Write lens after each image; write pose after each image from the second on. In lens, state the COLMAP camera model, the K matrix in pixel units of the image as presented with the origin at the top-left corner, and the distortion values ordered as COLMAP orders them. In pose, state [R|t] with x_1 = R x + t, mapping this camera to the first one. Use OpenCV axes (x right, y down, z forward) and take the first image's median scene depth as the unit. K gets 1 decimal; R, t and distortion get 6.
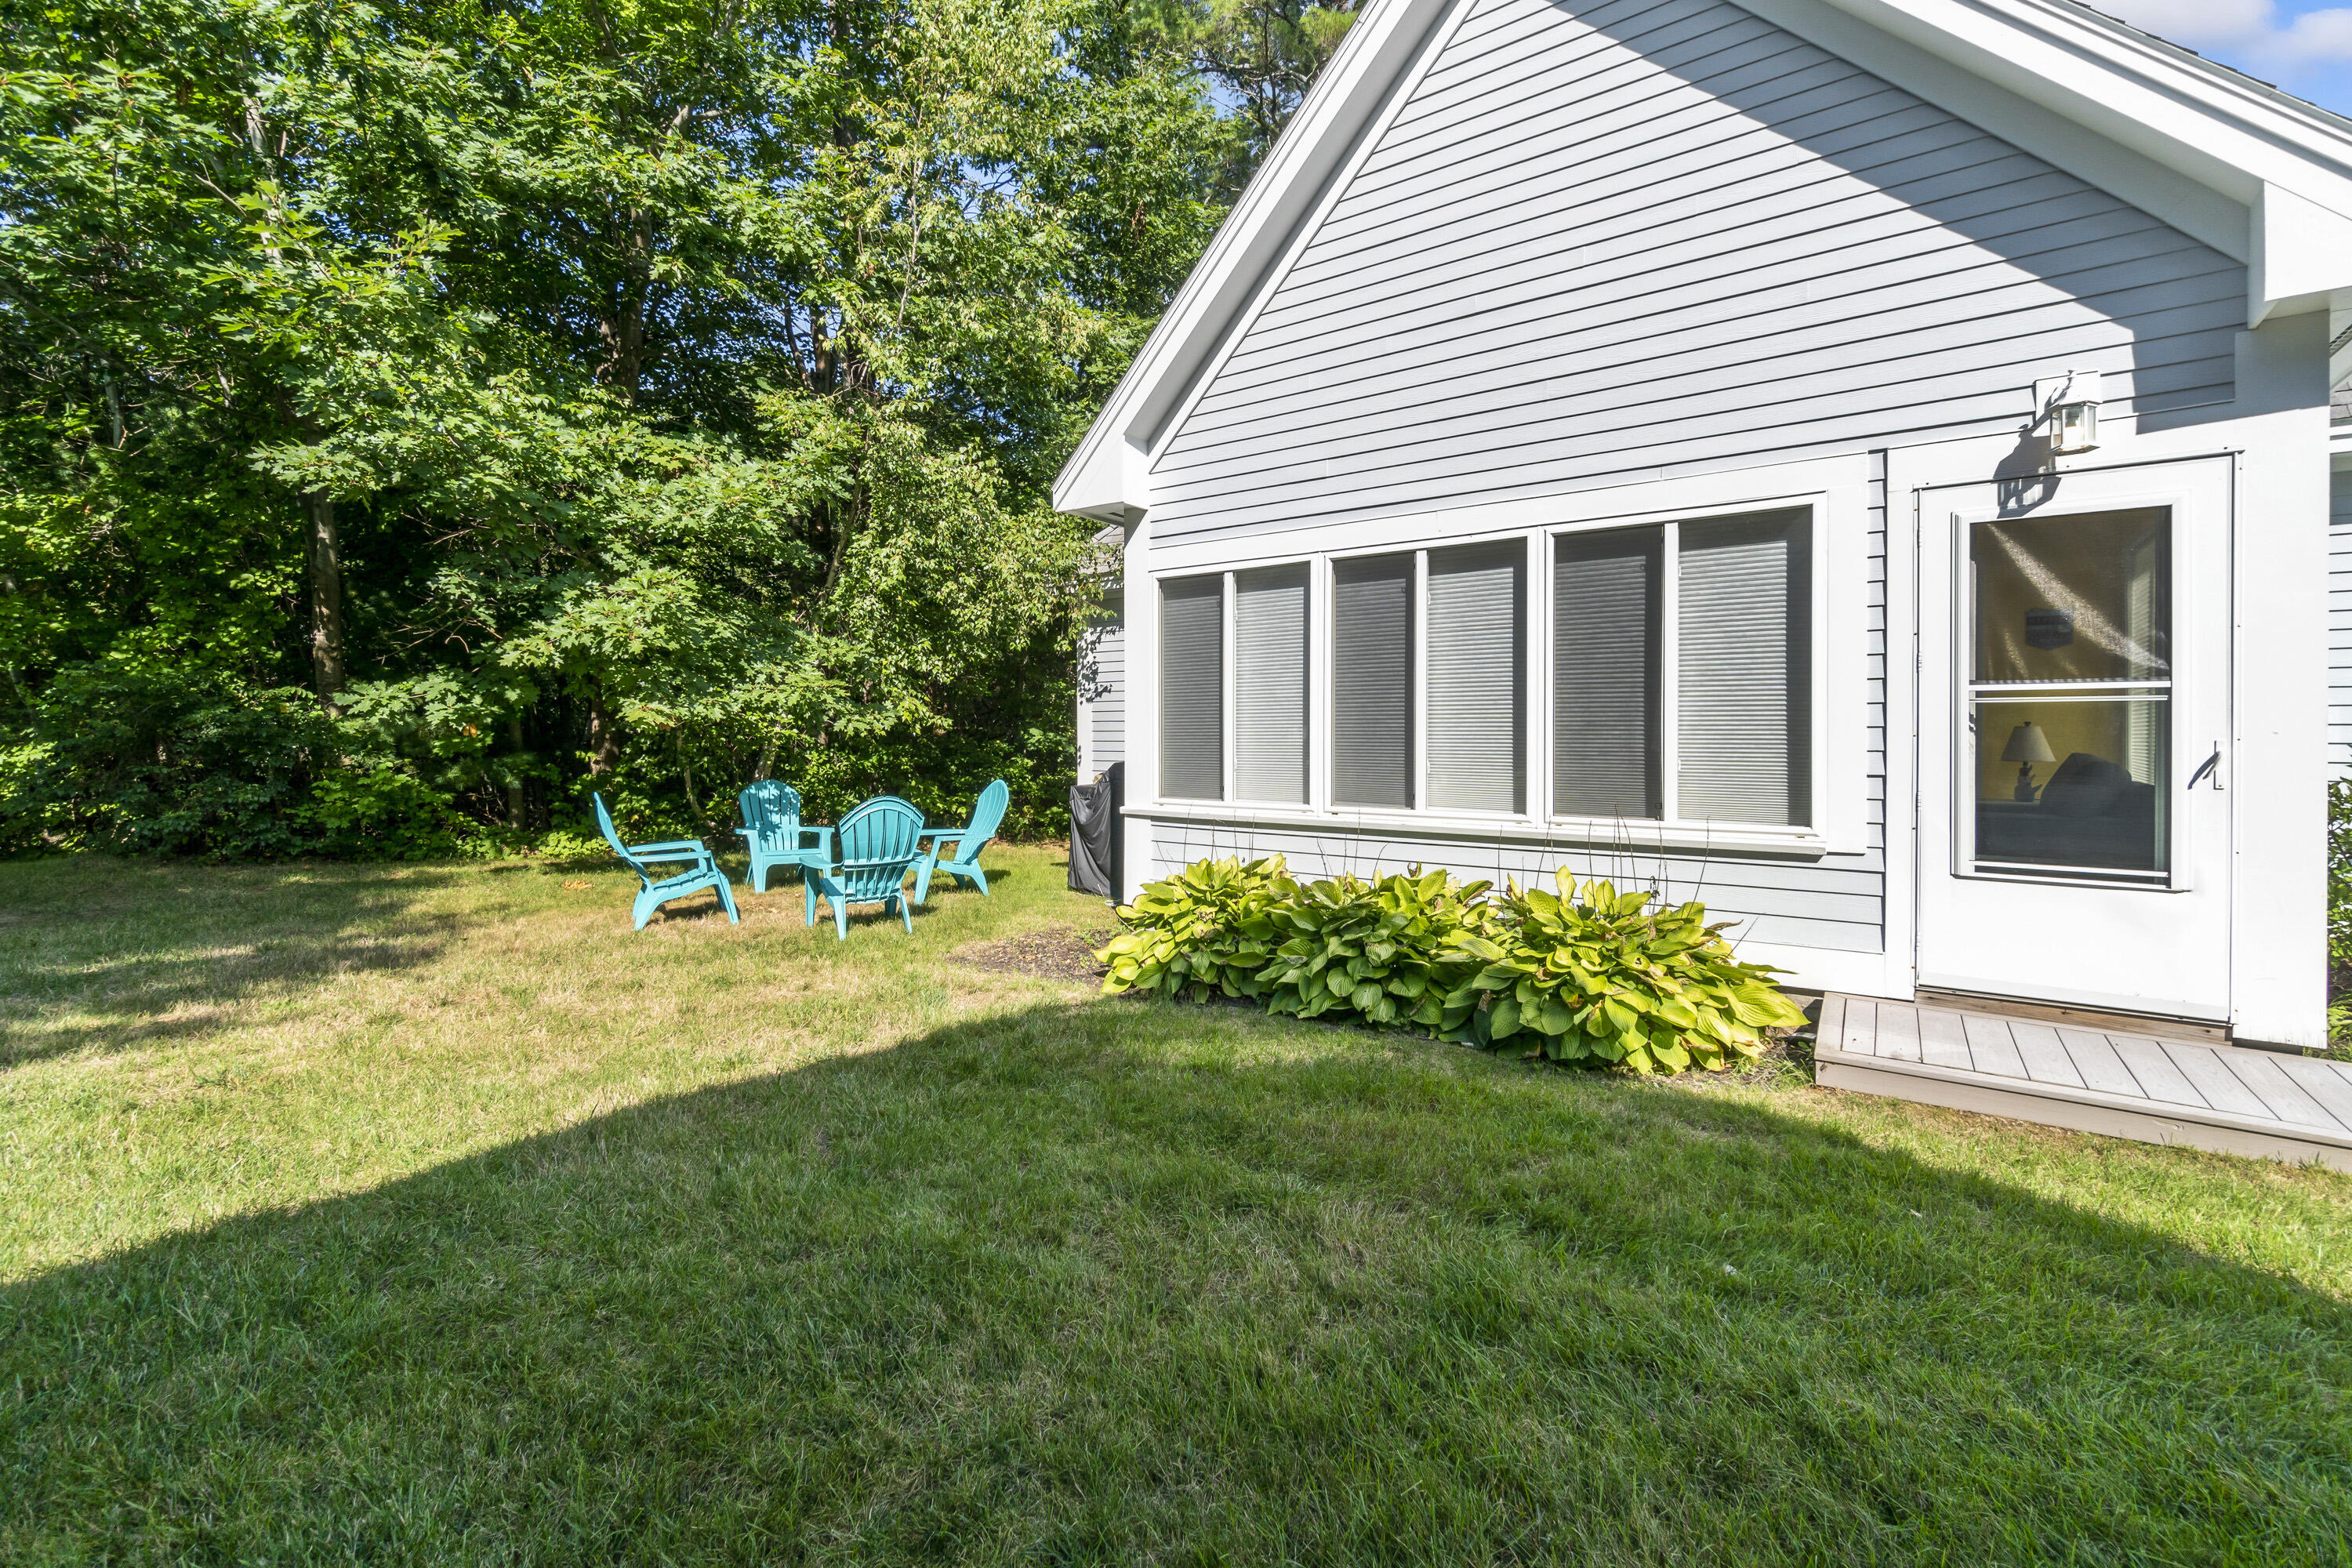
lens RADIAL K [[998.1, 0, 1210.6], [0, 998.1, 738.6], [0, 0, 1]] dist [-0.000242, 0.000694]
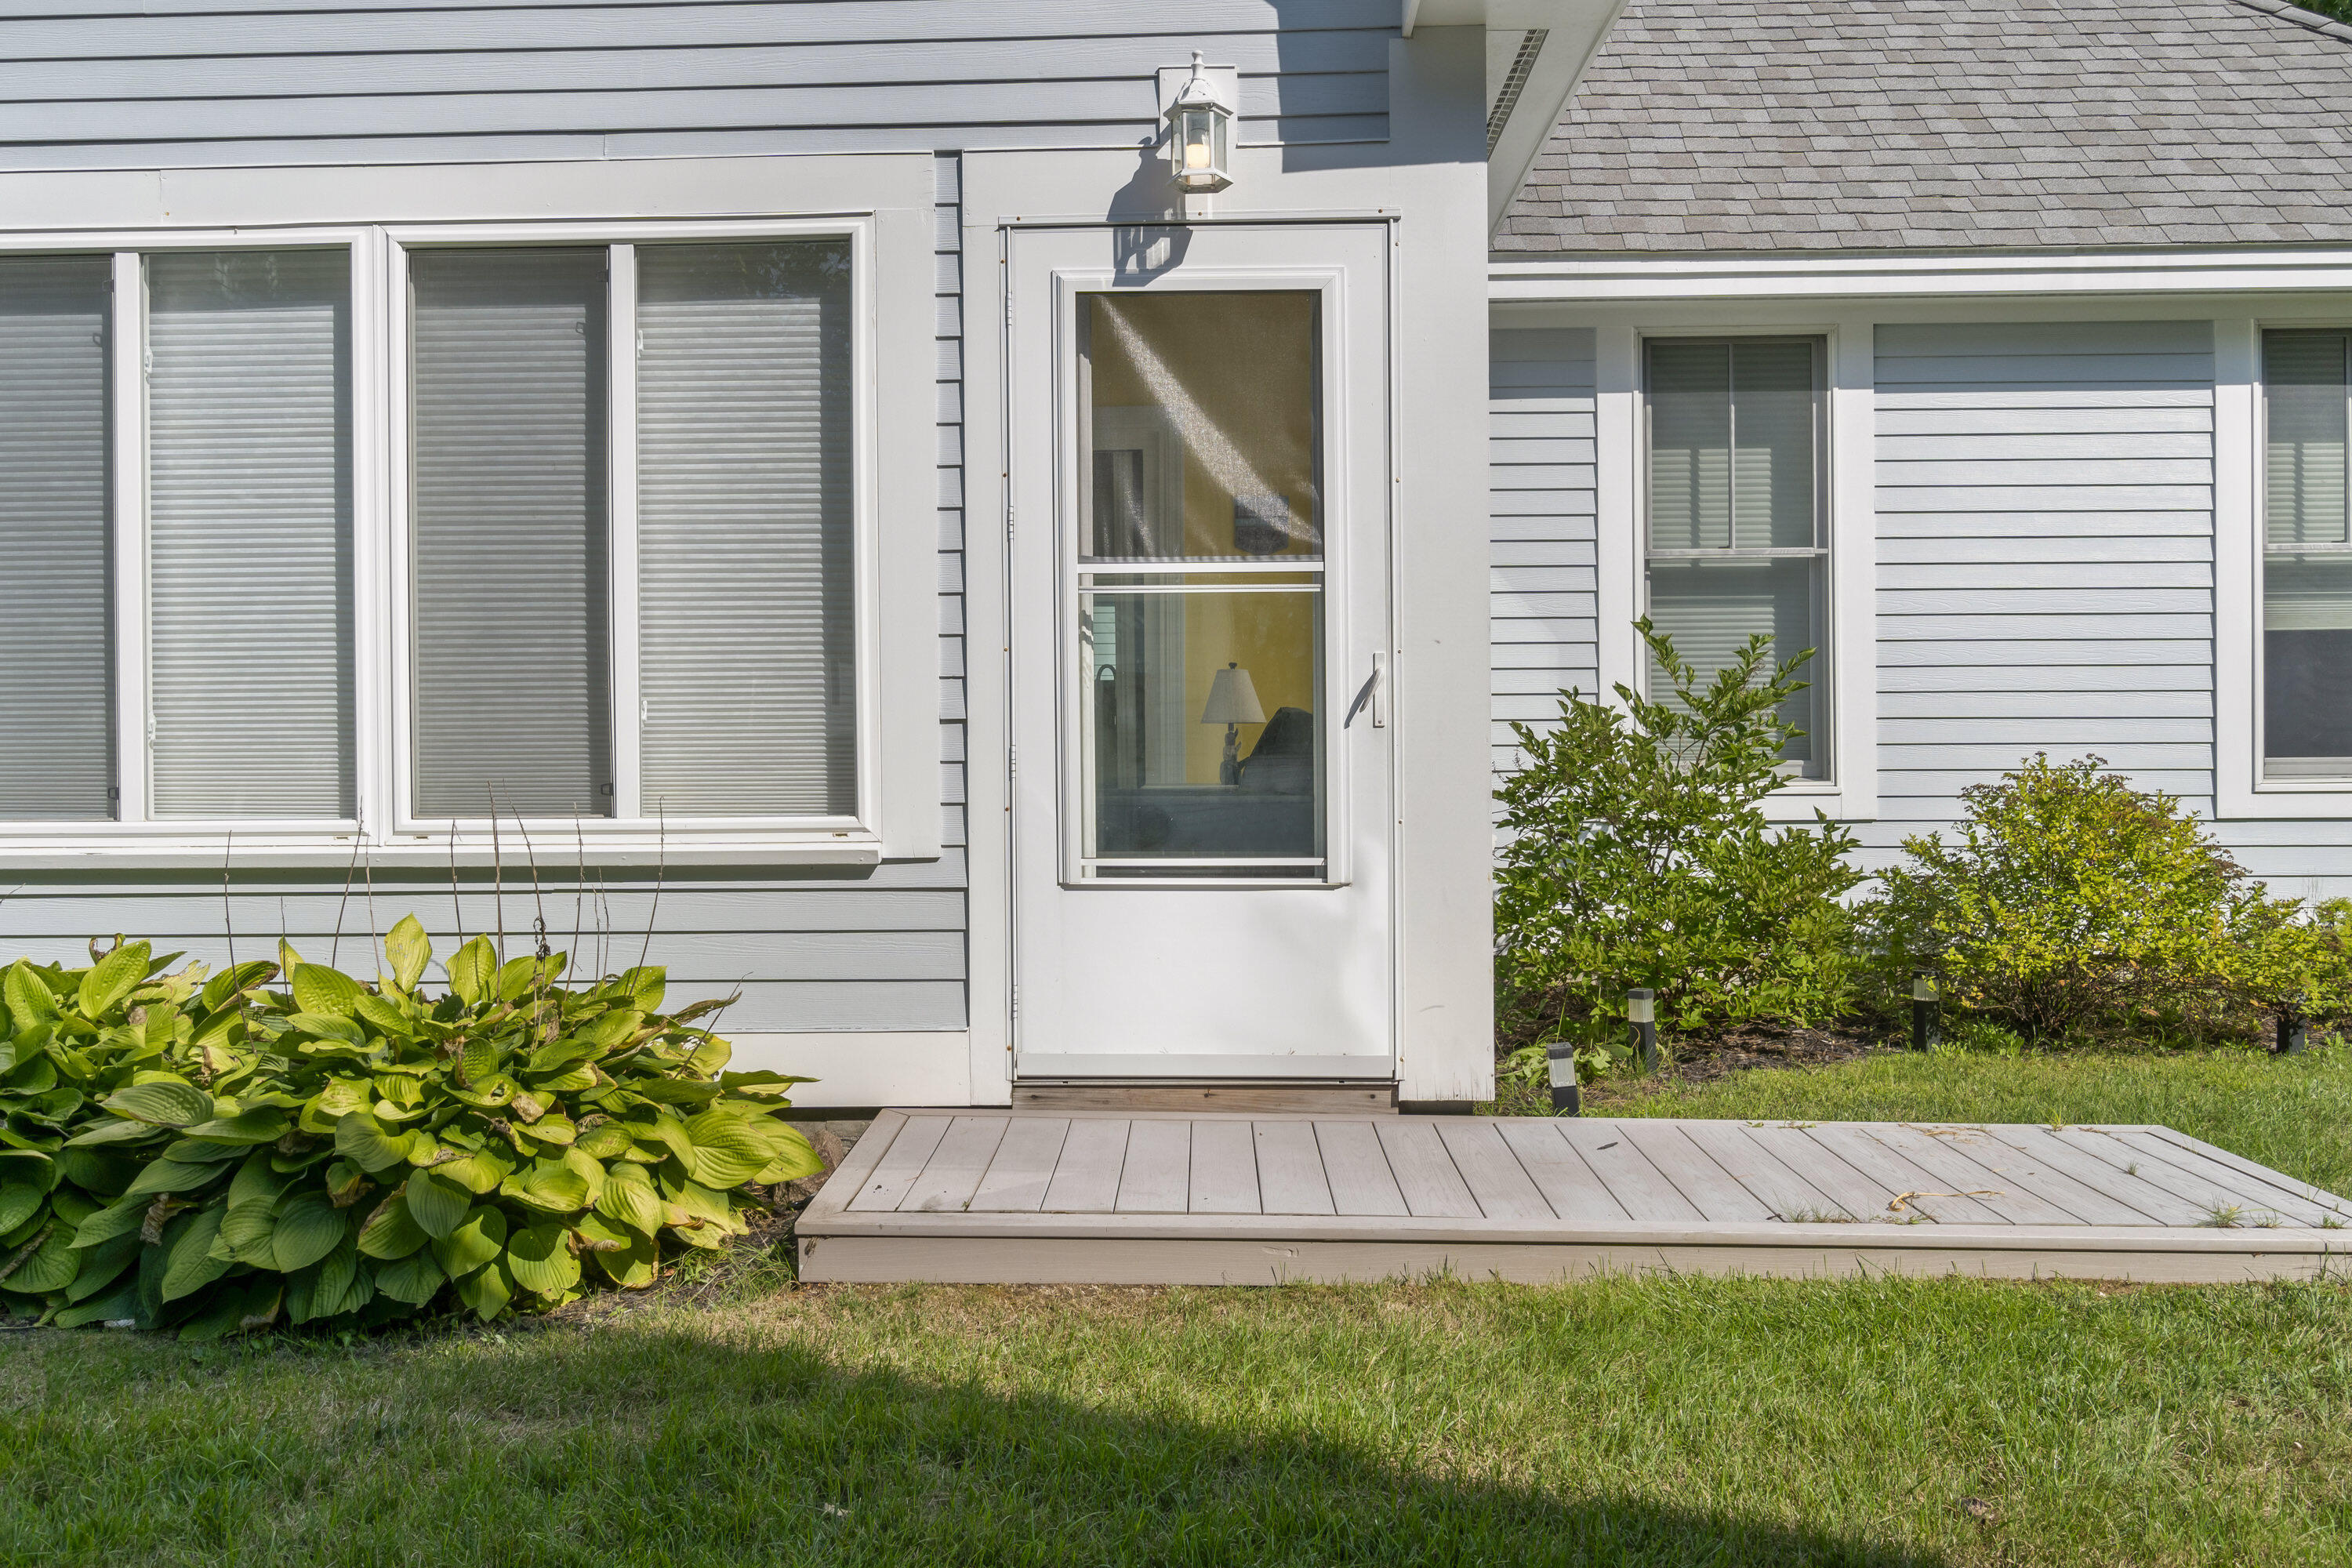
lens RADIAL K [[1745.6, 0, 1176.2], [0, 1745.6, 733.5], [0, 0, 1]] dist [0.003039, 0.004407]
pose [[0.840802, -0.004294, 0.541326, 0.232083], [0.007827, 0.999960, -0.004225, 0.050120], [-0.541286, 0.007790, 0.840802, 0.087253]]
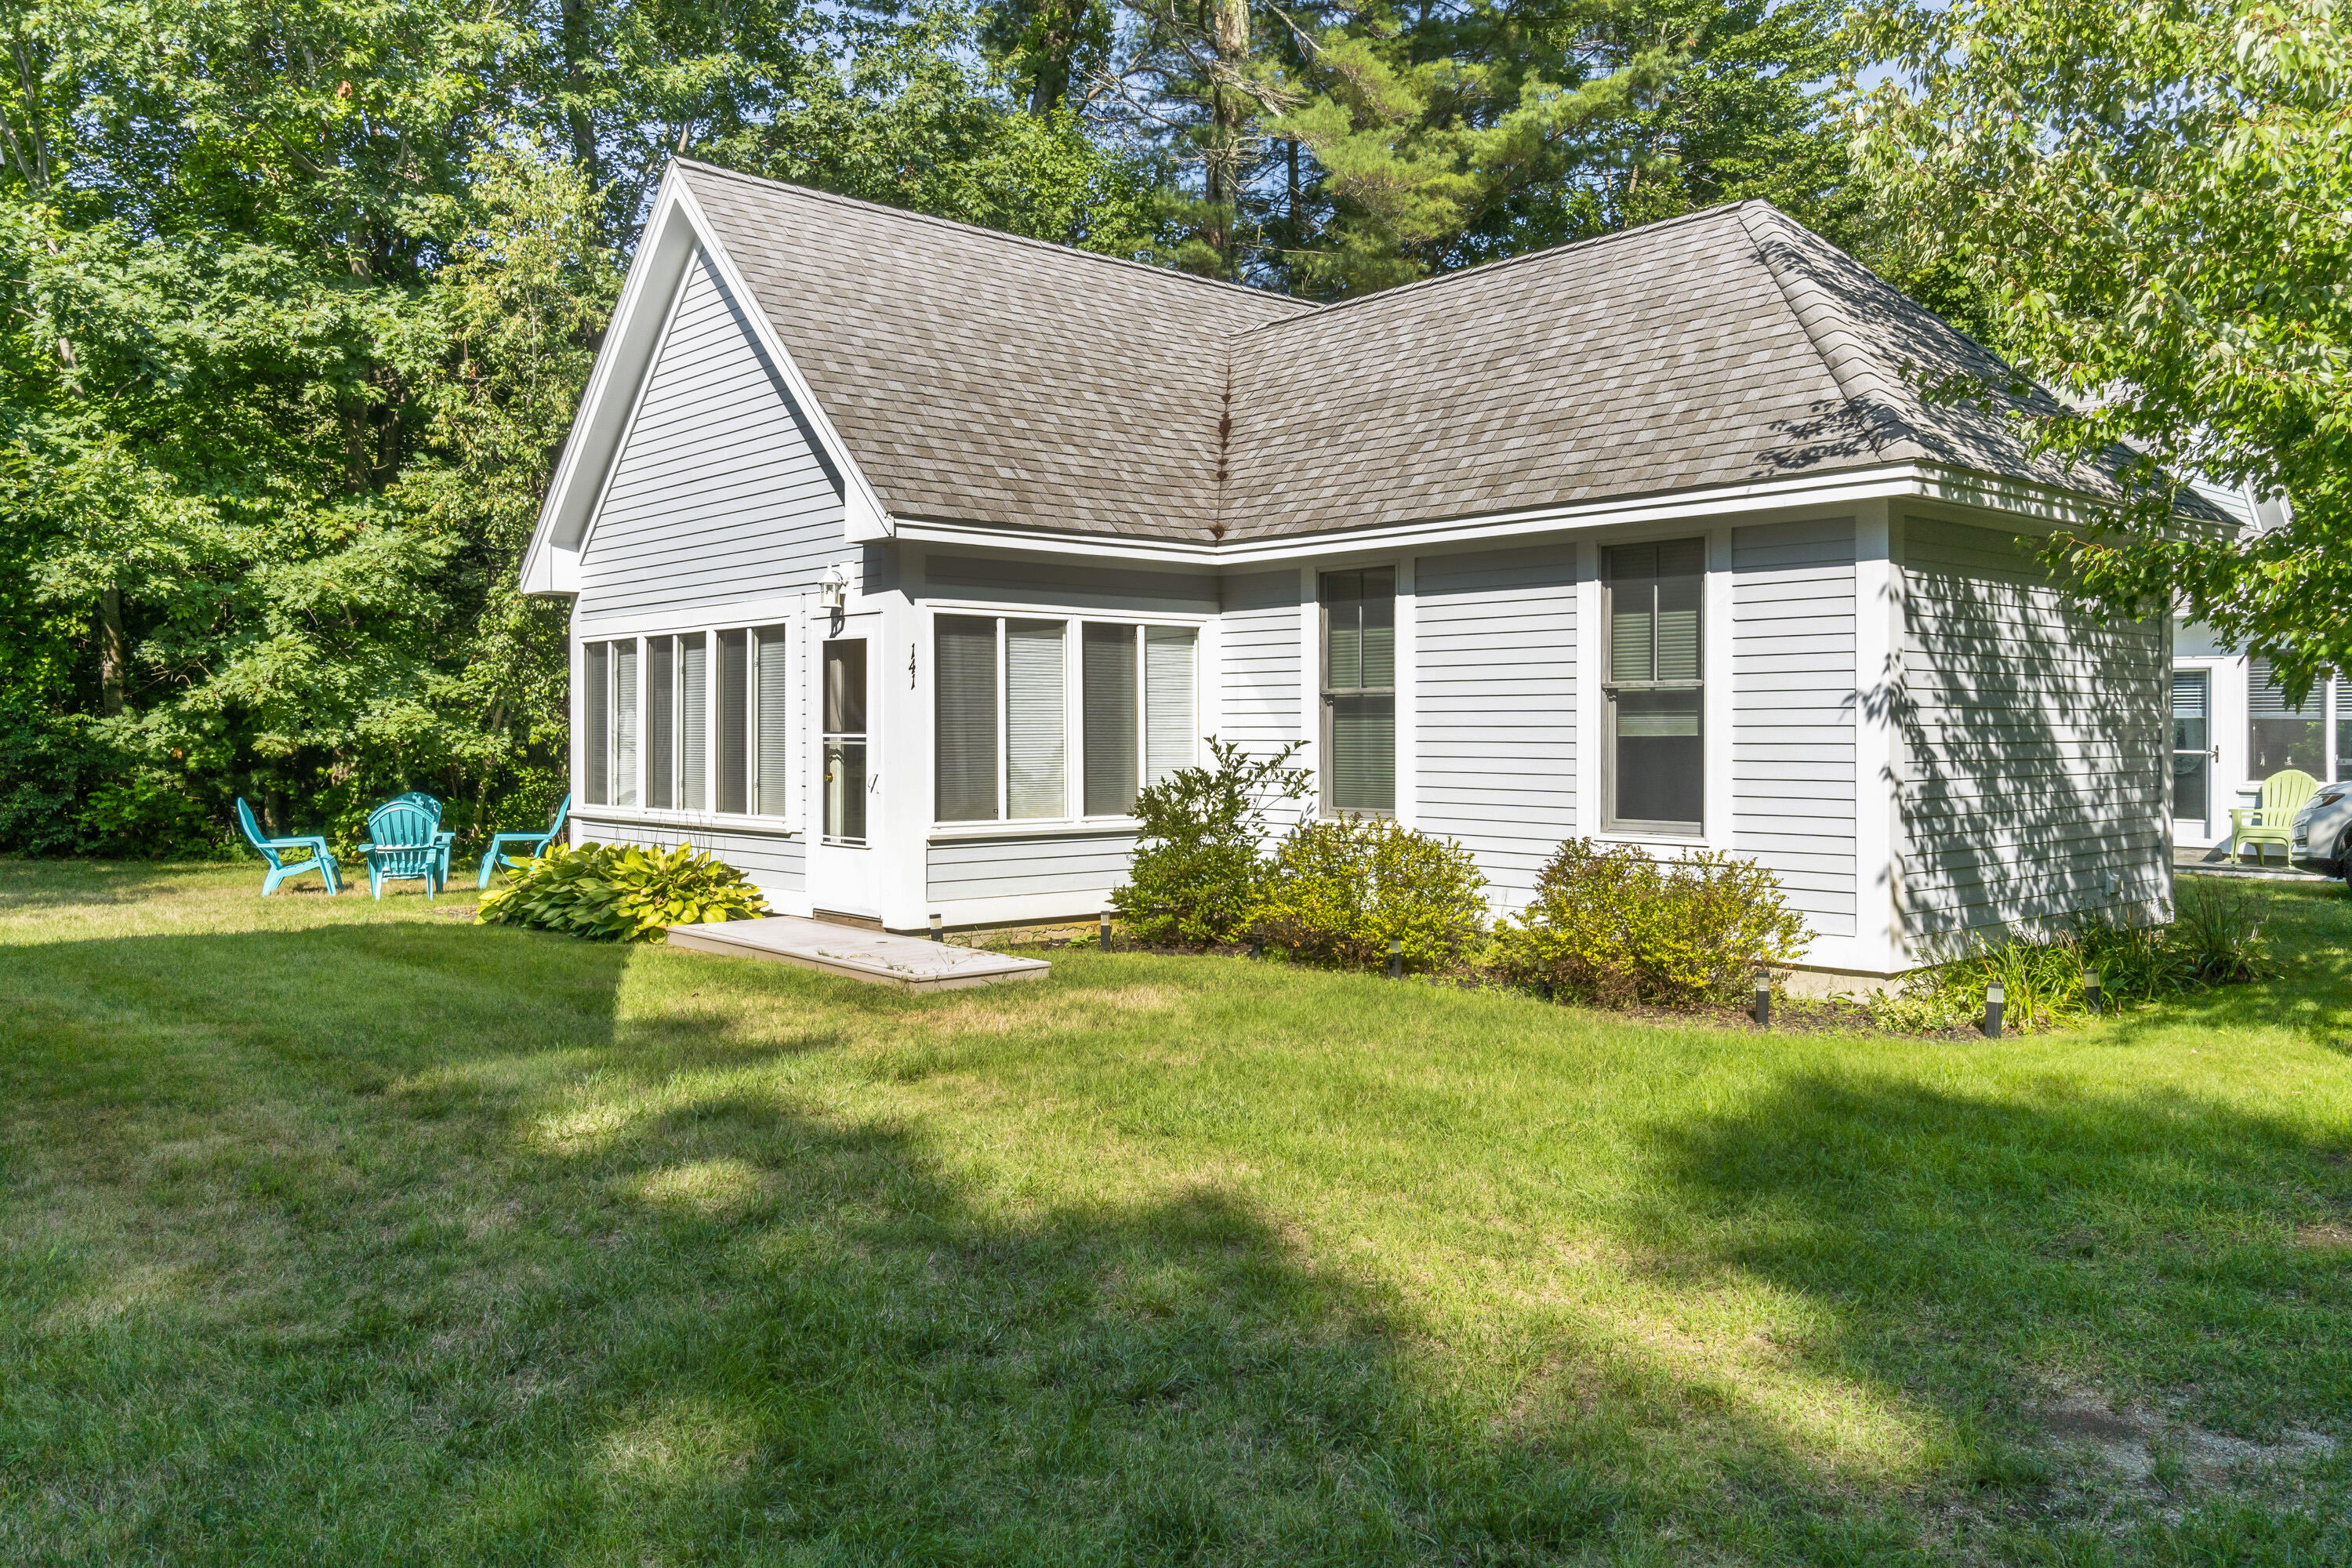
lens RADIAL K [[1804.9, 0, 1163.8], [0, 1804.9, 766.1], [0, 0, 1]] dist [0.003573, -0.003794]
pose [[0.968833, 0.004097, -0.247681, 2.008341], [-0.001905, 0.999957, 0.009089, -0.026493], [0.247707, -0.008334, 0.968799, -1.802244]]
